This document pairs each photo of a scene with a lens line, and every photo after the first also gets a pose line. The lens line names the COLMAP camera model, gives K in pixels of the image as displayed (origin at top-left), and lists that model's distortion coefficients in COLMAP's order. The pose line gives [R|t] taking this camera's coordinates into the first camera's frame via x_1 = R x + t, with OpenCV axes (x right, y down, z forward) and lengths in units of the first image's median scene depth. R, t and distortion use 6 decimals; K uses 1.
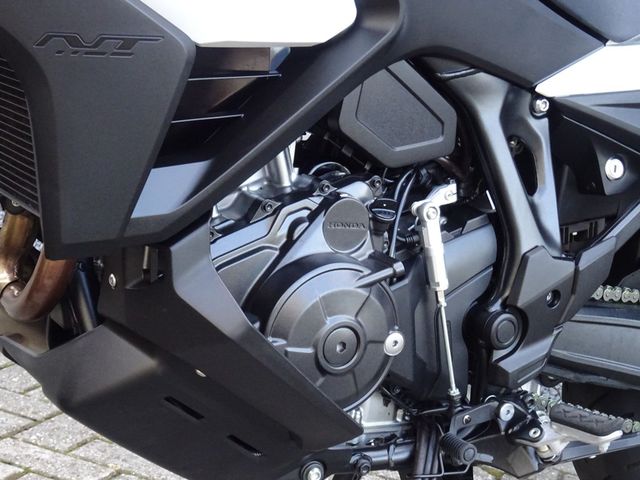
lens RADIAL K [[1258.7, 0, 319.8], [0, 1258.7, 239.2], [0, 0, 1]] dist [-0.208909, 0.000000]
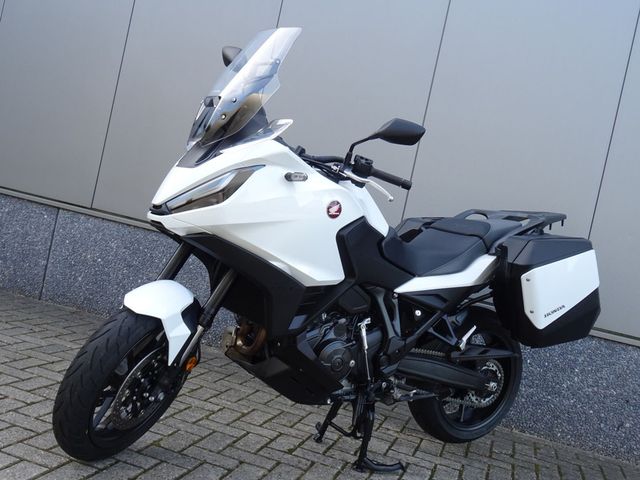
lens RADIAL K [[707.3, 0, 322.4], [0, 707.3, 242.0], [0, 0, 1]] dist [-0.029288, 0.000000]
pose [[0.999187, 0.025655, 0.031110, -0.091873], [-0.022347, 0.994493, -0.102391, -0.050652], [-0.033566, 0.101613, 0.994258, -0.979043]]
